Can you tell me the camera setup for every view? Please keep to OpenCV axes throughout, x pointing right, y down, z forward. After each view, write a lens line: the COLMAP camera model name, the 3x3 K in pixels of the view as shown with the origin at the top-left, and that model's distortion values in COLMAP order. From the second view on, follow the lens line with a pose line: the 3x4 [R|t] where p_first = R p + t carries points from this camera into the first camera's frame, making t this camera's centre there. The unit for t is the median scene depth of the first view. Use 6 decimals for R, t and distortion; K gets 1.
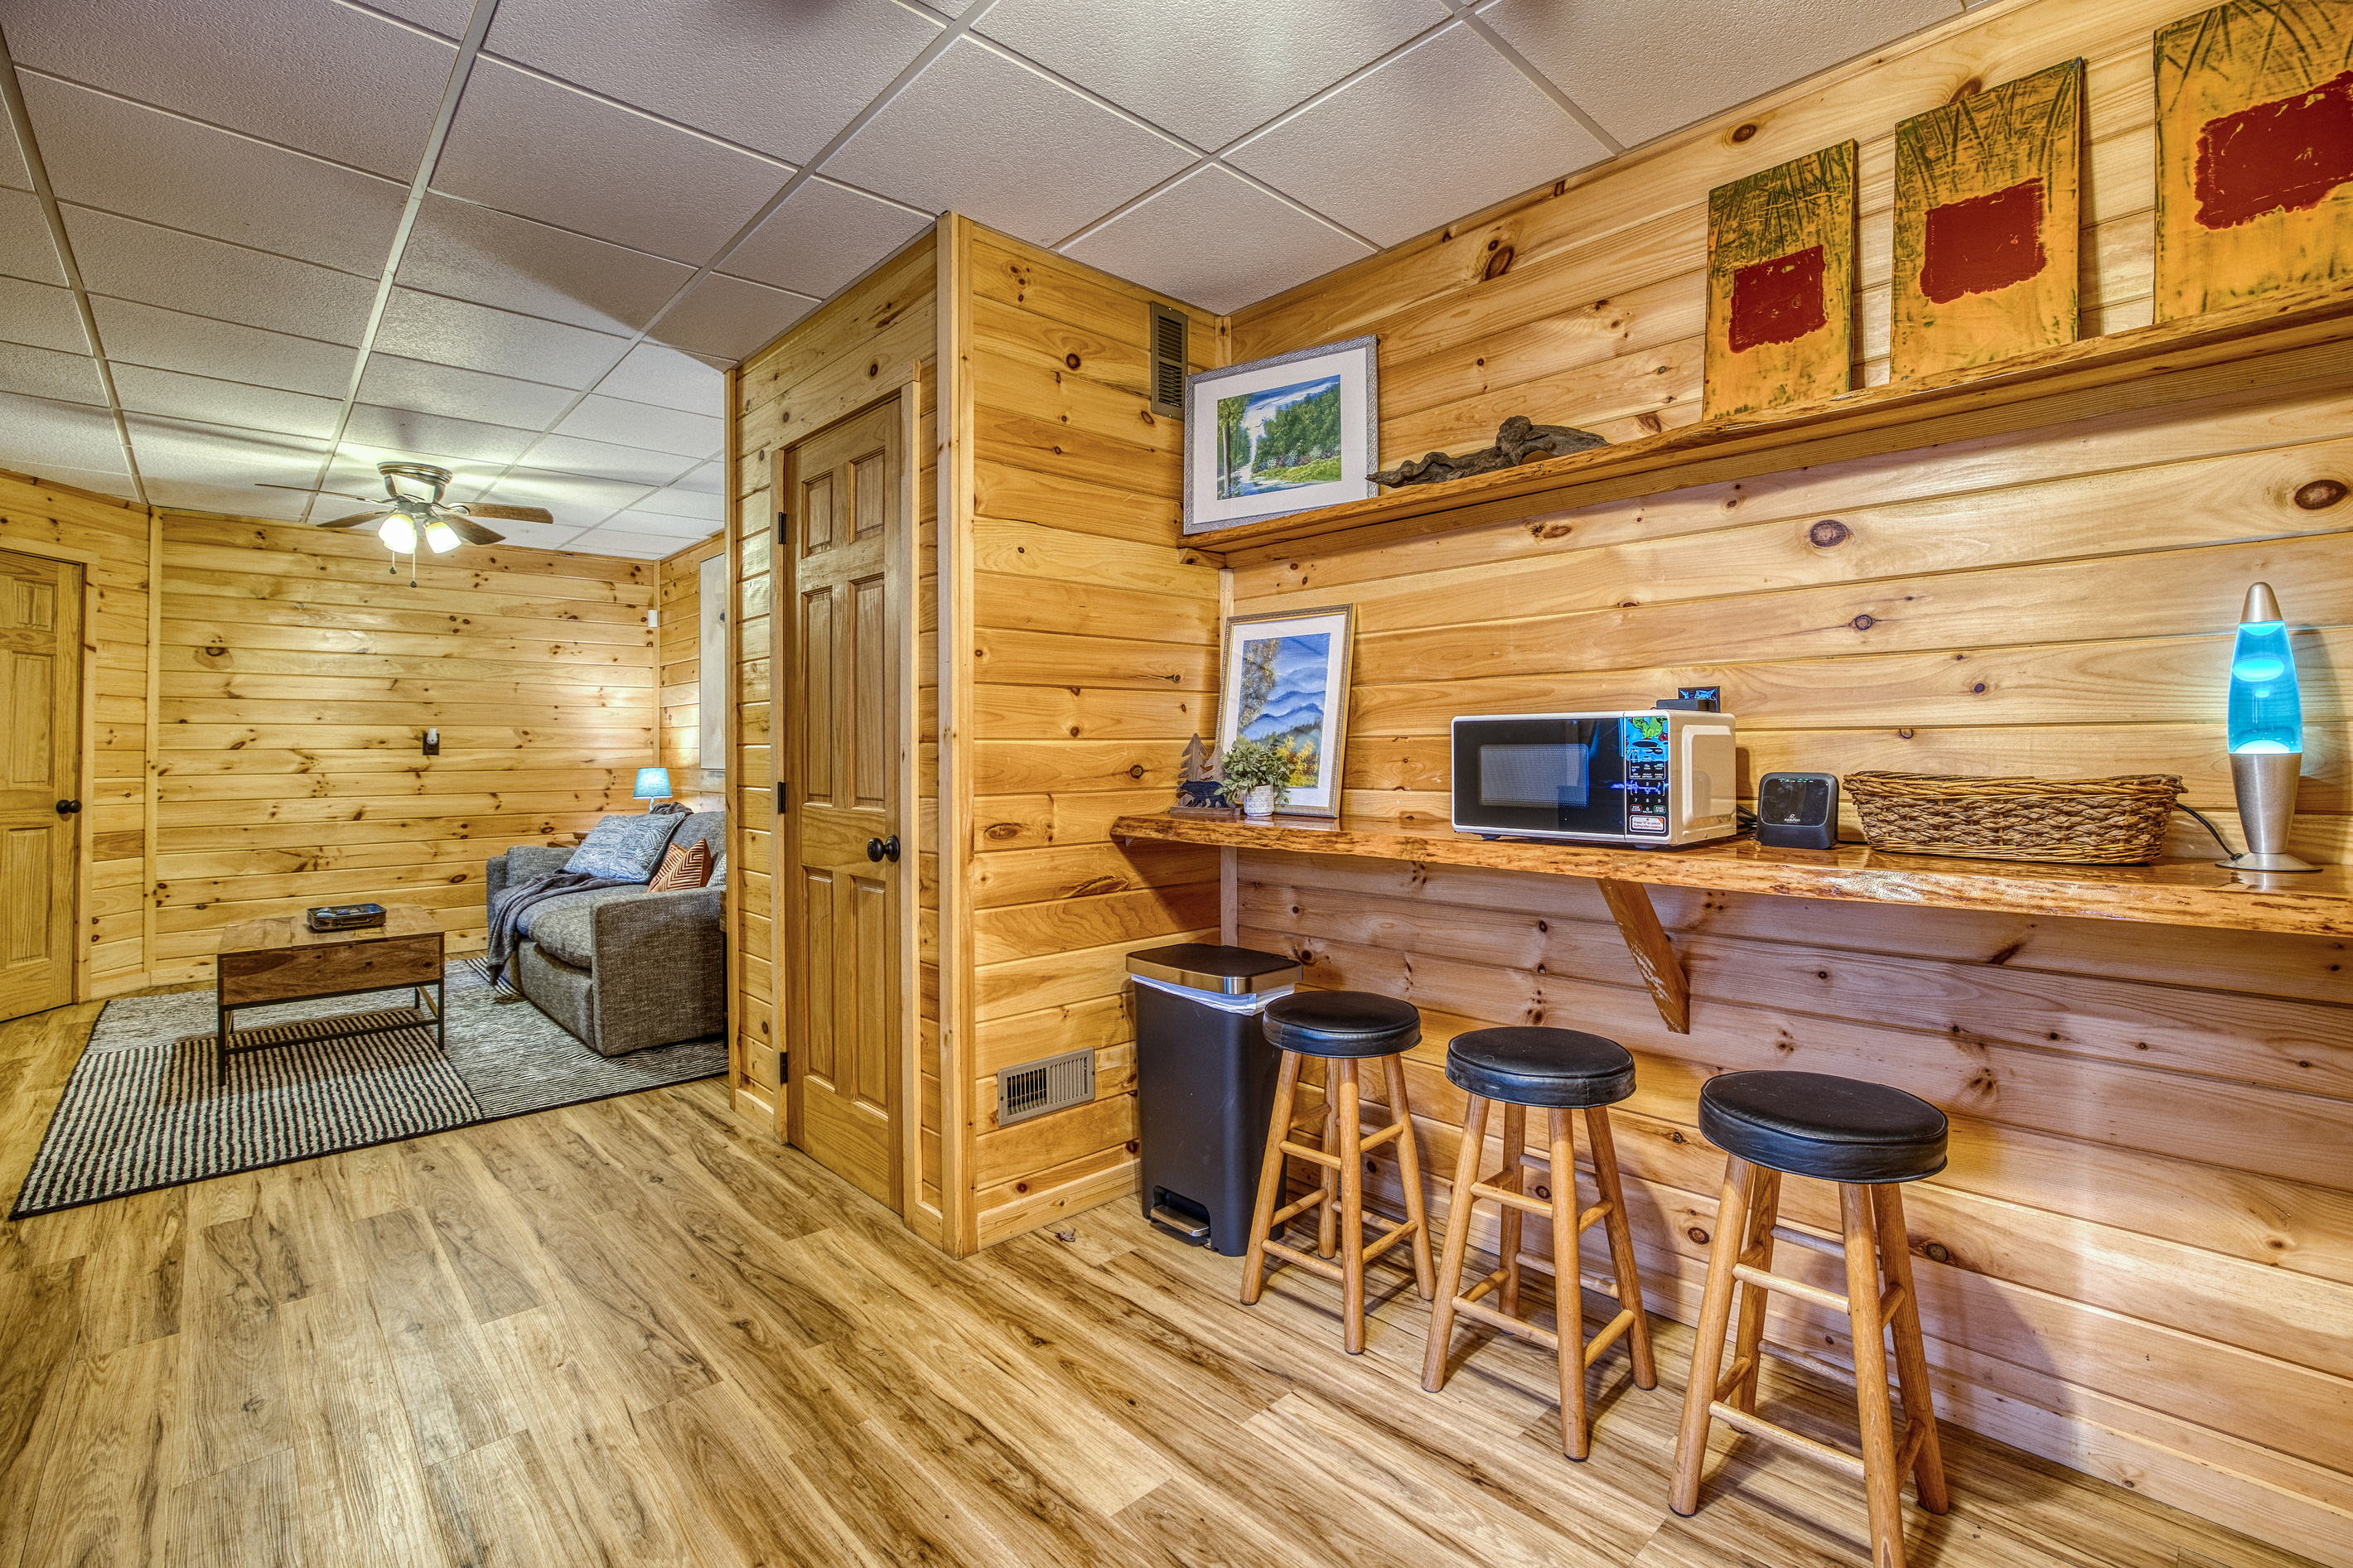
lens RADIAL K [[1019.5, 0, 1141.2], [0, 1019.5, 738.1], [0, 0, 1]] dist [-0.030927, 0.011034]
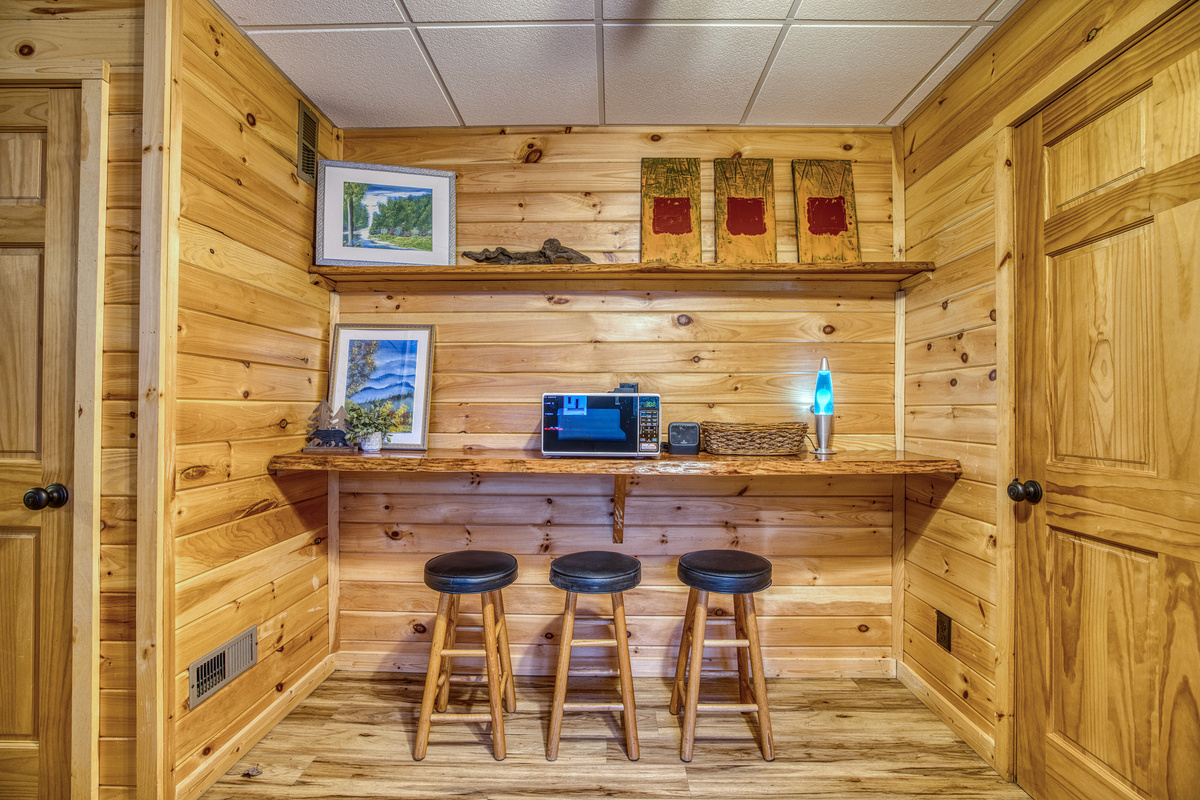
lens RADIAL K [[520.0, 0, 599.9], [0, 520.0, 407.5], [0, 0, 1]] dist [-0.030927, 0.011034]
pose [[0.705983, 0.012694, 0.708115, -0.220070], [-0.017075, 0.999854, -0.000900, 0.003436], [-0.708023, -0.011456, 0.706097, 0.194330]]
